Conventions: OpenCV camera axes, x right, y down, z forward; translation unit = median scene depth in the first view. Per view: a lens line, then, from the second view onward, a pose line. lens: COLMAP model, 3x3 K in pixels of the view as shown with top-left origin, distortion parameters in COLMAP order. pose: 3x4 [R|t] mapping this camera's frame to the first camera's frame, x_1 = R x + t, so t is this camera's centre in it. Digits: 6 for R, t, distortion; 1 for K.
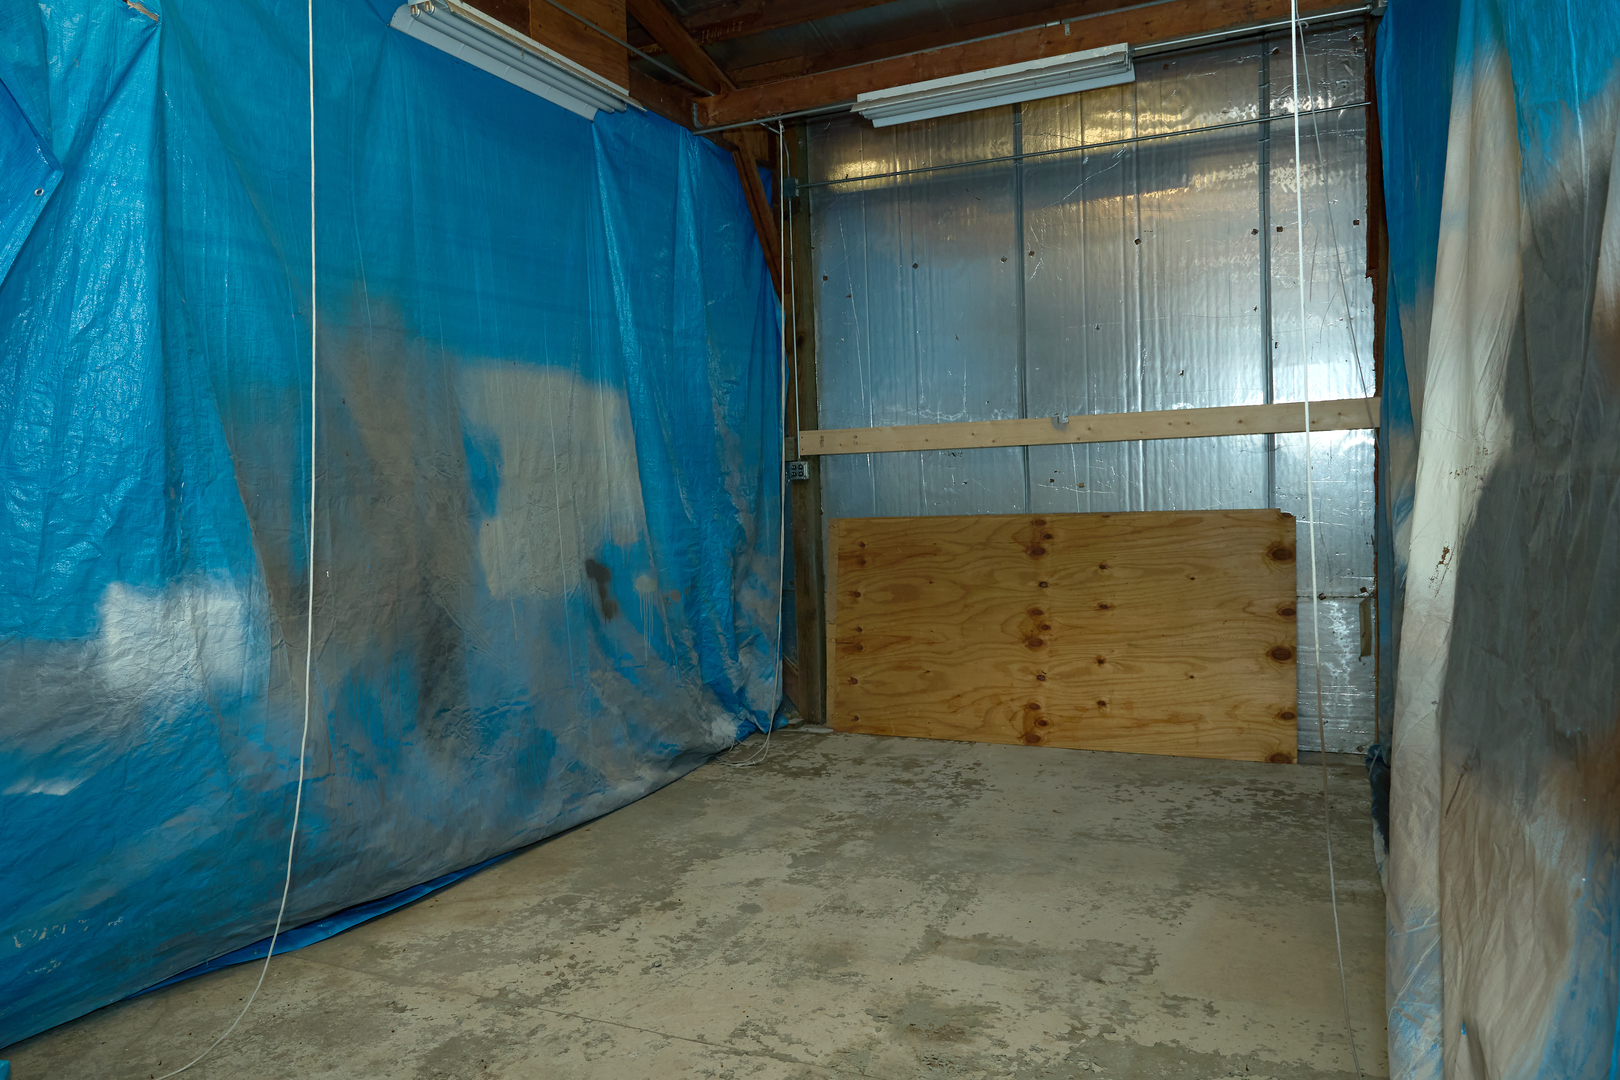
lens RADIAL K [[1116.2, 0, 808.4], [0, 1116.2, 540.6], [0, 0, 1]] dist [0.000593, -0.004346]
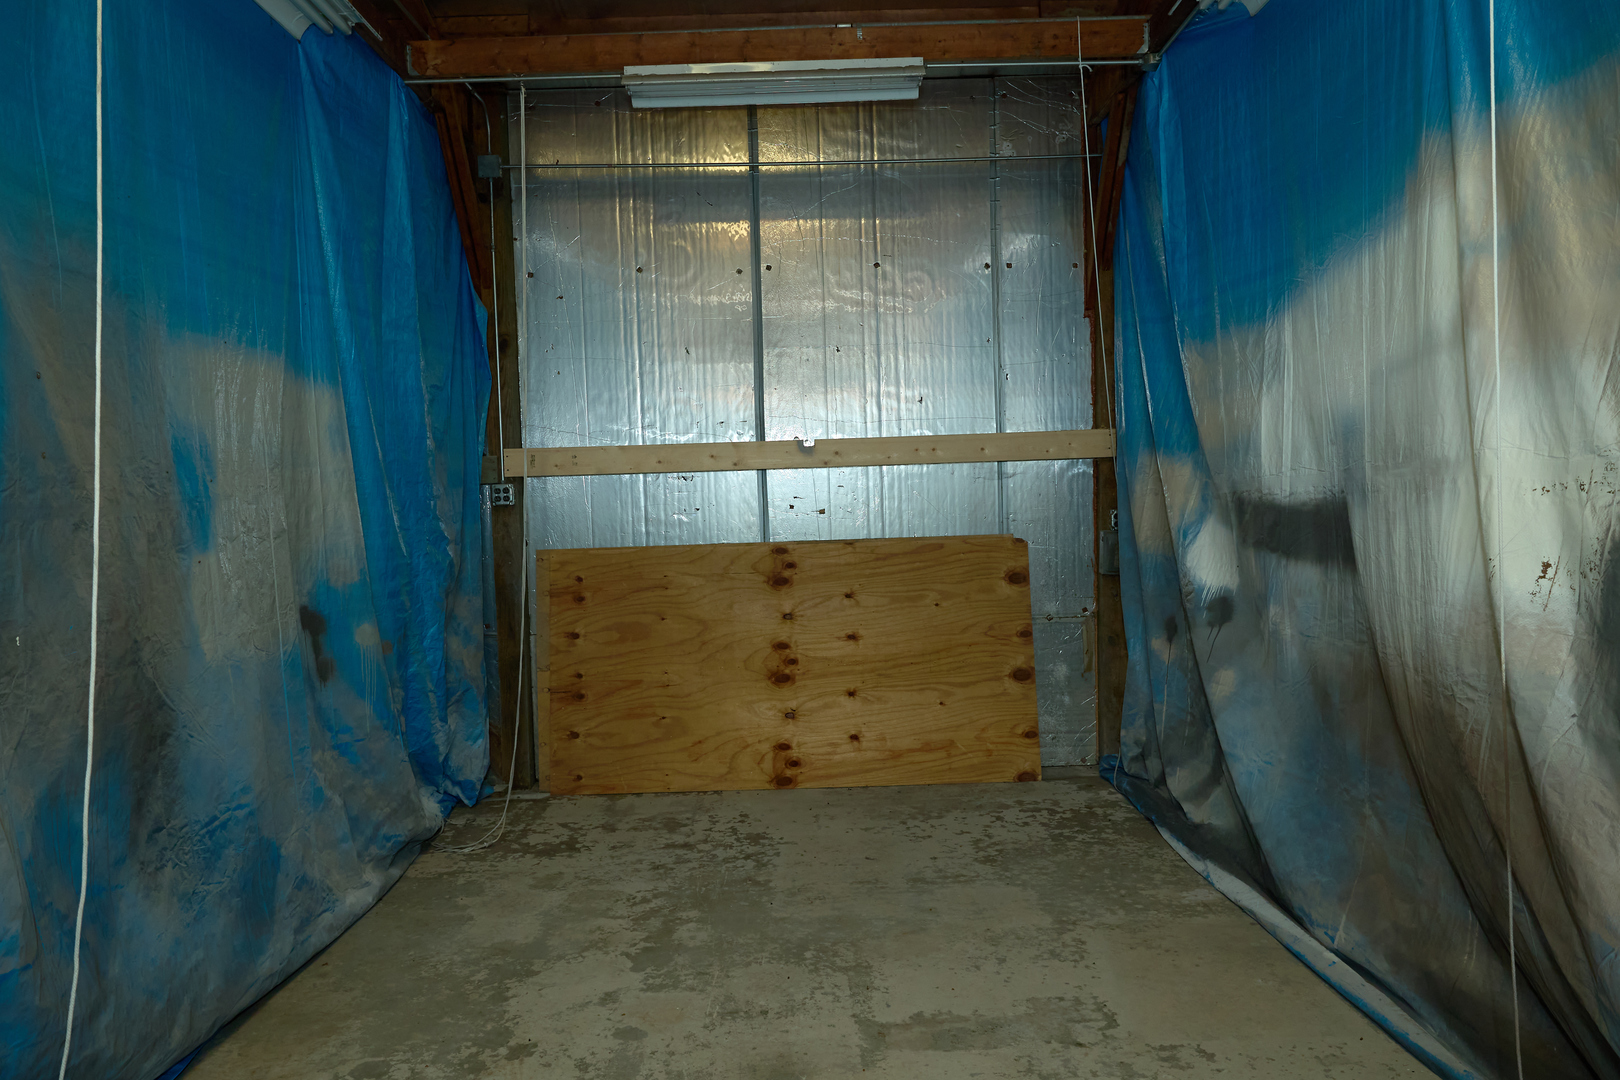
lens RADIAL K [[1116.2, 0, 808.4], [0, 1116.2, 540.6], [0, 0, 1]] dist [0.000593, -0.004346]
pose [[0.904920, -0.009588, 0.425473, -0.194000], [0.022066, 0.999459, -0.024407, -0.001468], [-0.425009, 0.031475, 0.904642, 0.148521]]
